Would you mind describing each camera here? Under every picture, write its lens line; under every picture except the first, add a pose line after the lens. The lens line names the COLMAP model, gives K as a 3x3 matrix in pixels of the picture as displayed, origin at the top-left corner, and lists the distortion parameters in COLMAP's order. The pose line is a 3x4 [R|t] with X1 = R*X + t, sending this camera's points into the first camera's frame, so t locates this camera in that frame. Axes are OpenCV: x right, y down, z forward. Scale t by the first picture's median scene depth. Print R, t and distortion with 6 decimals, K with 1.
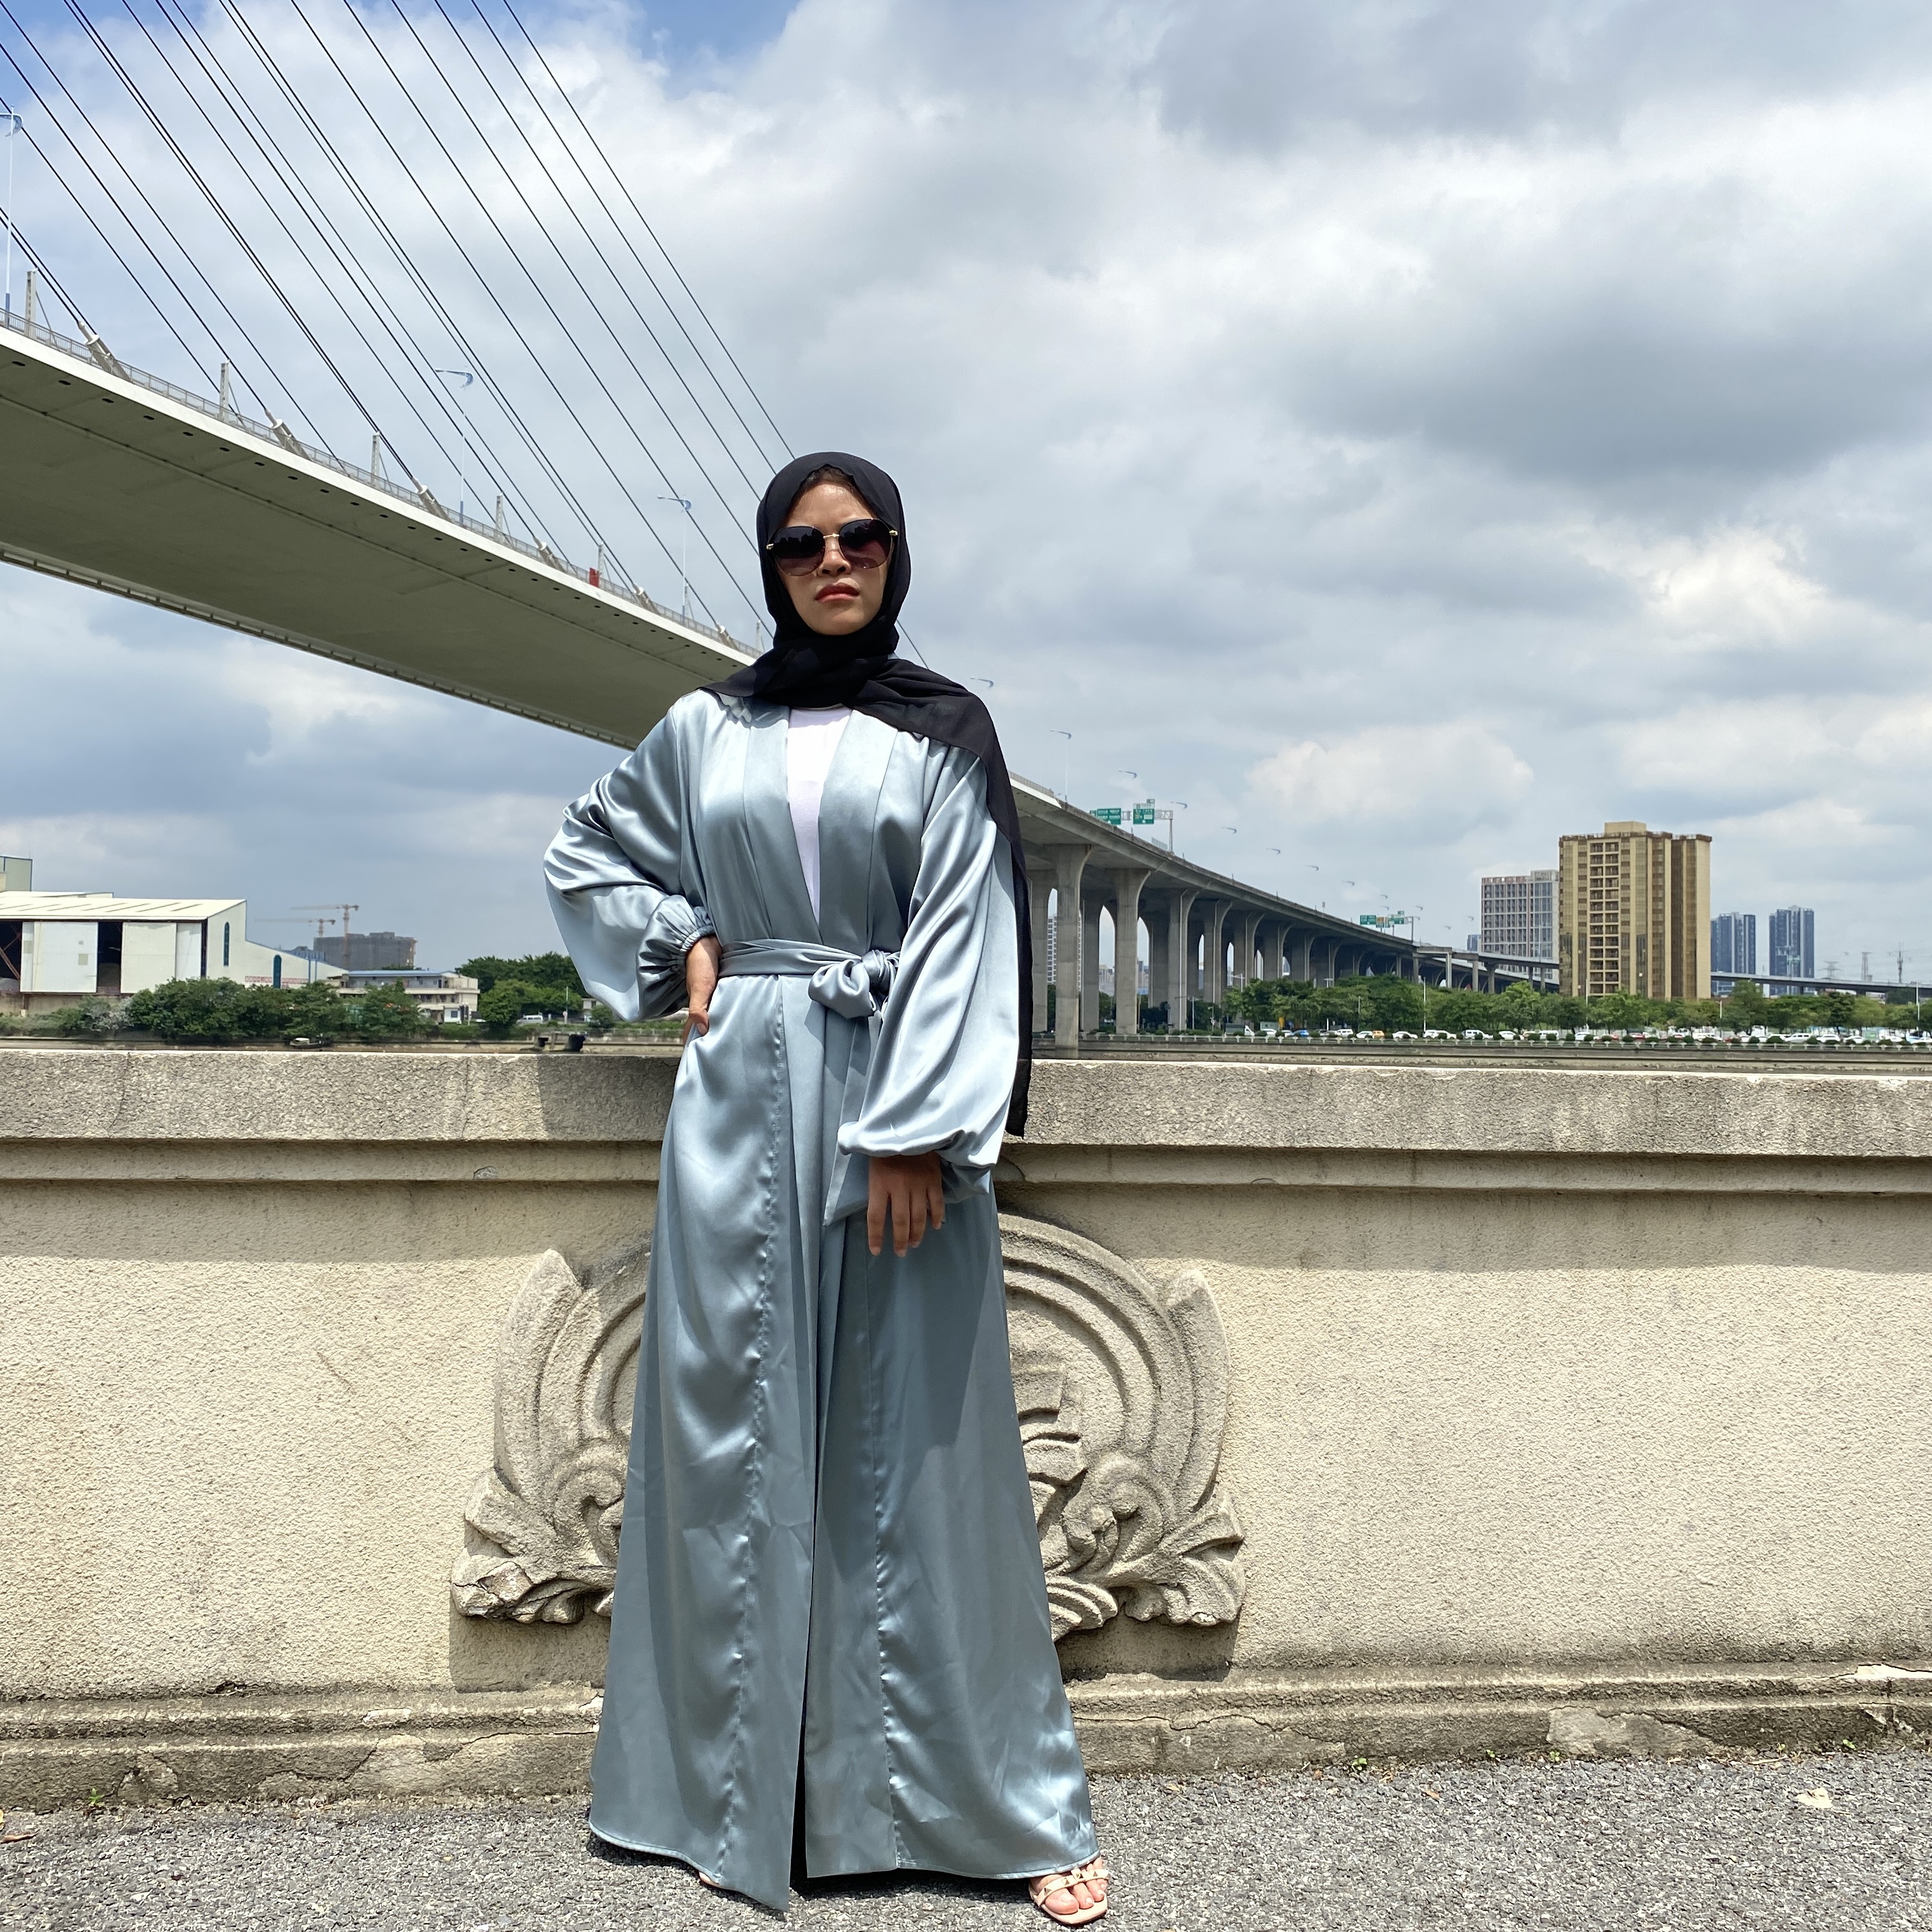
lens RADIAL K [[2056.1, 0, 990.5], [0, 2056.1, 951.9], [0, 0, 1]] dist [-0.000520, 0.000000]
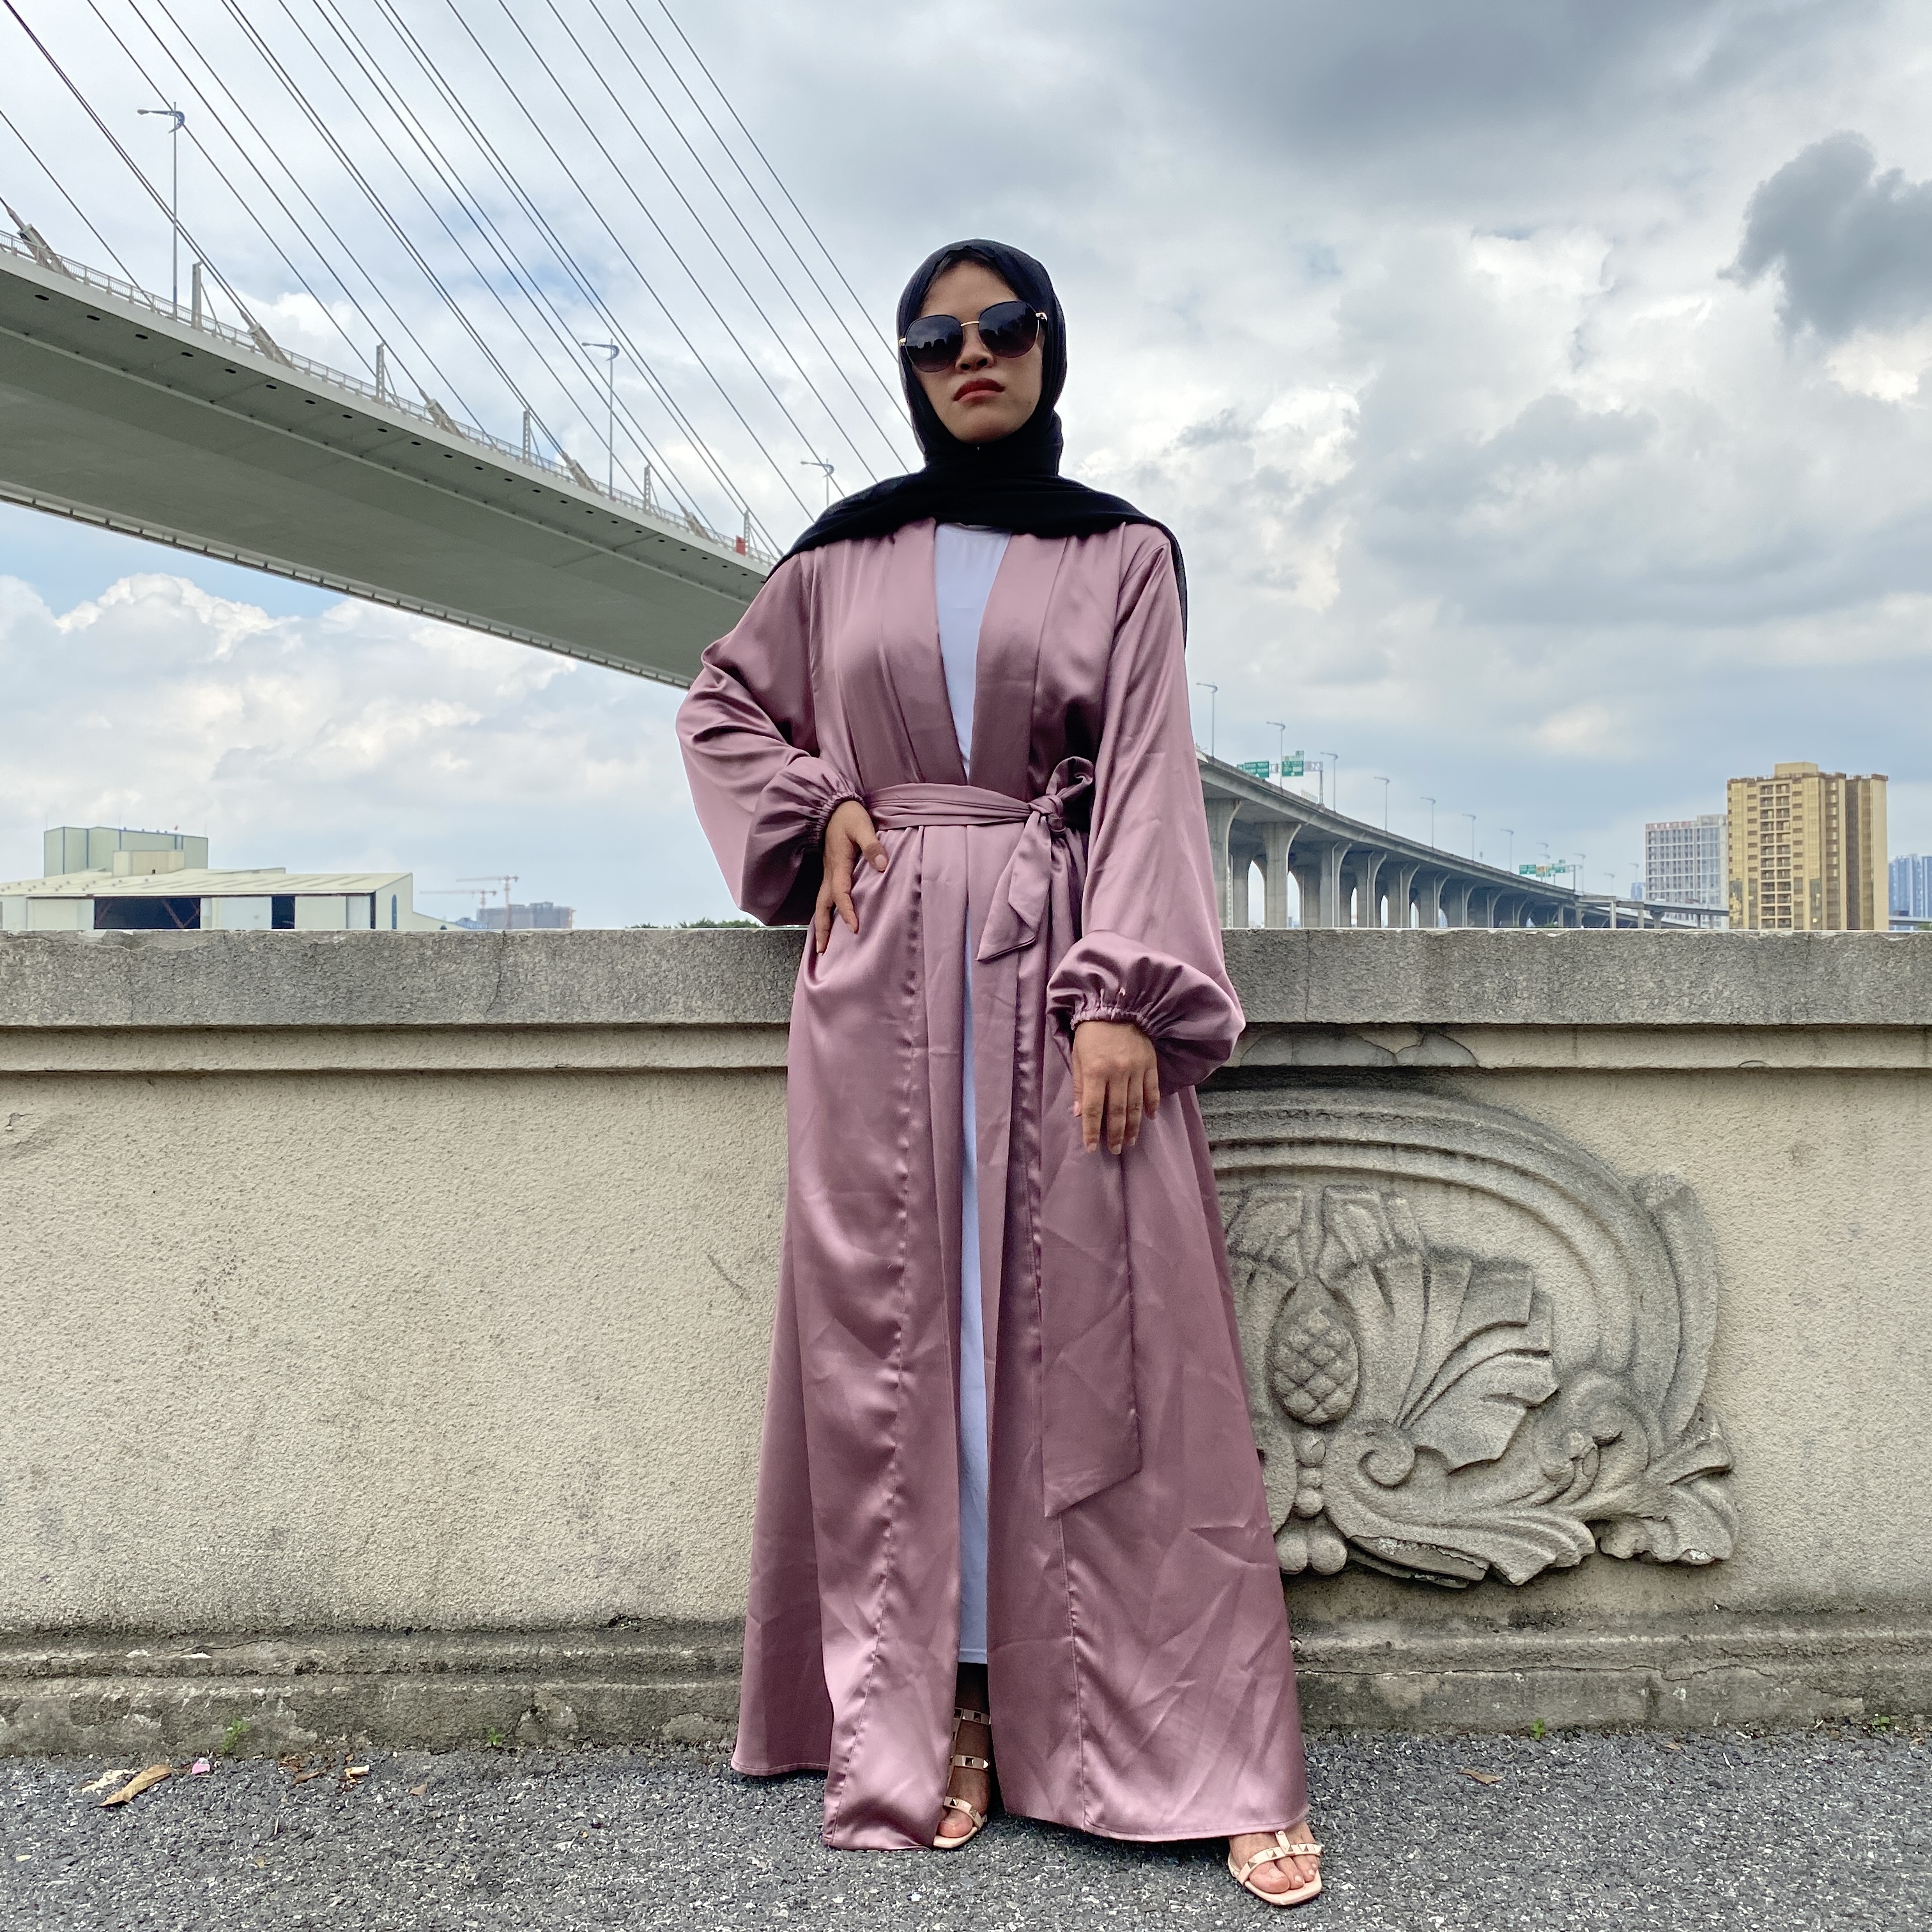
lens RADIAL K [[2056.1, 0, 954.6], [0, 2056.1, 949.7], [0, 0, 1]] dist [-0.000520, 0.000000]
pose [[0.995910, -0.017431, -0.088659, -0.105553], [0.019038, 0.999669, 0.017307, 0.034818], [0.088328, -0.018924, 0.995912, 0.080715]]
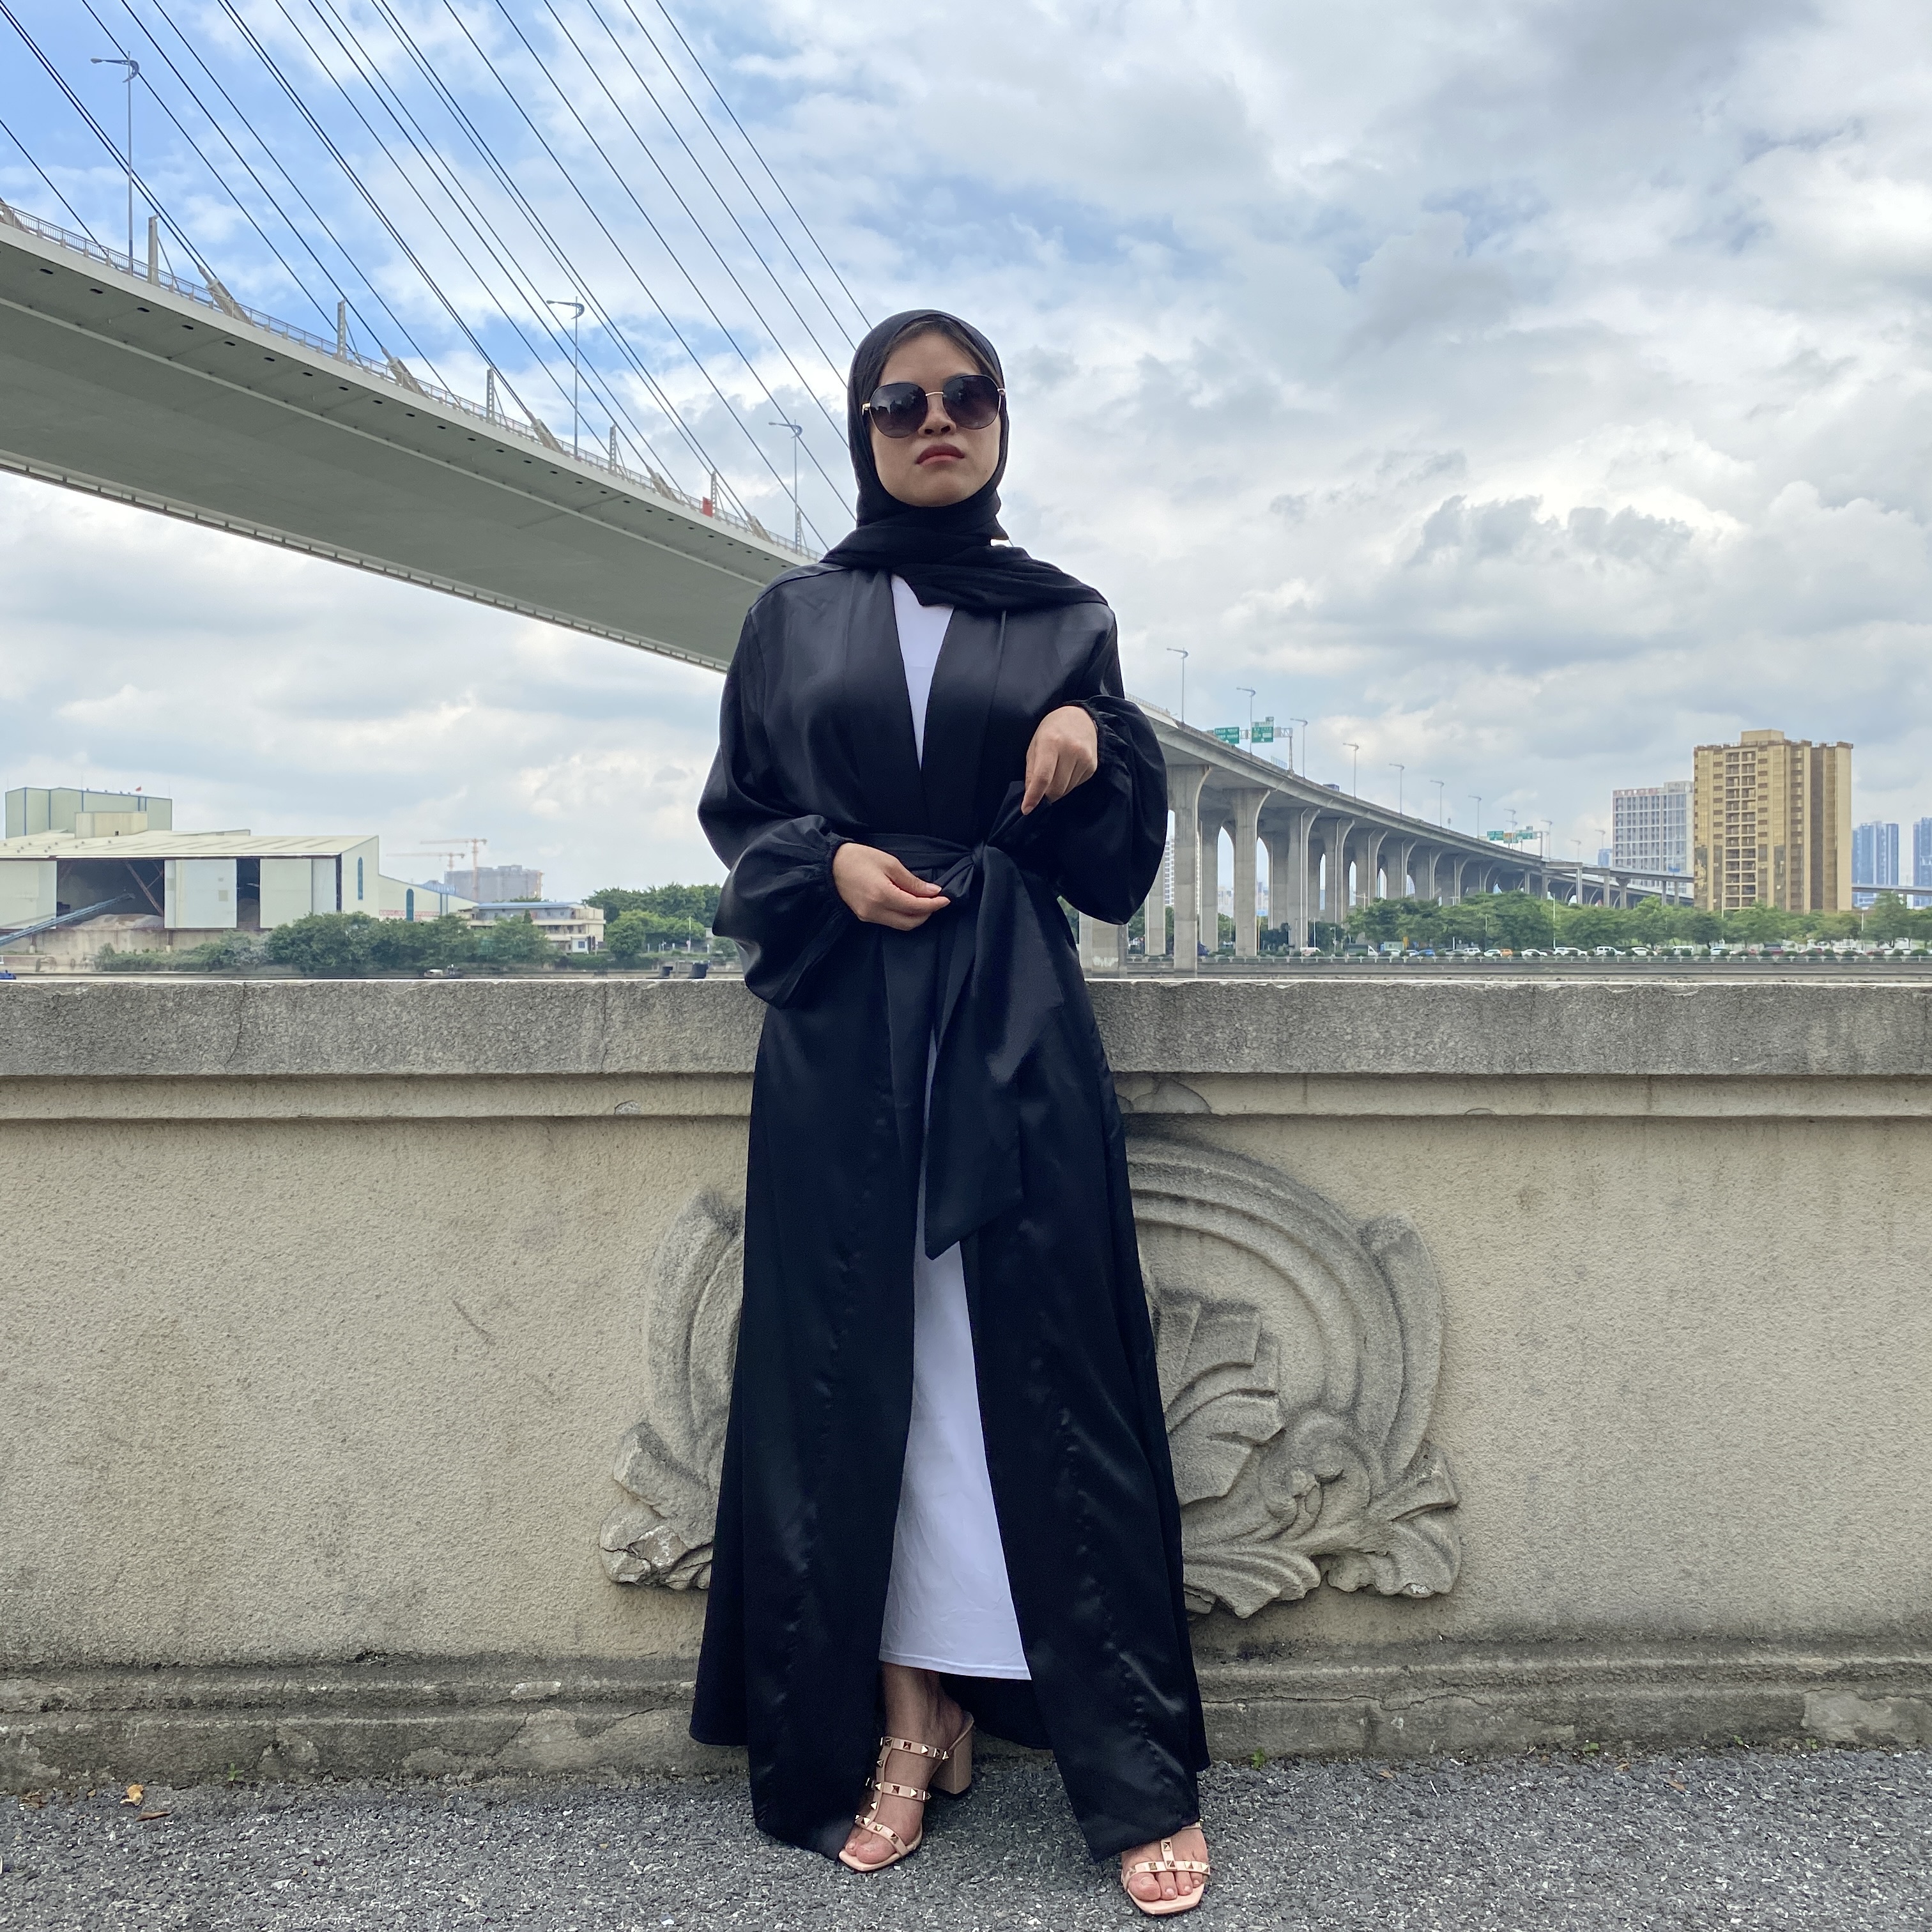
lens RADIAL K [[2056.1, 0, 964.3], [0, 2056.1, 963.6], [0, 0, 1]] dist [-0.000520, 0.000000]
pose [[0.997412, -0.013058, -0.070707, -0.022409], [0.016058, 0.998987, 0.042027, 0.005101], [0.070086, -0.043054, 0.996611, 0.075021]]
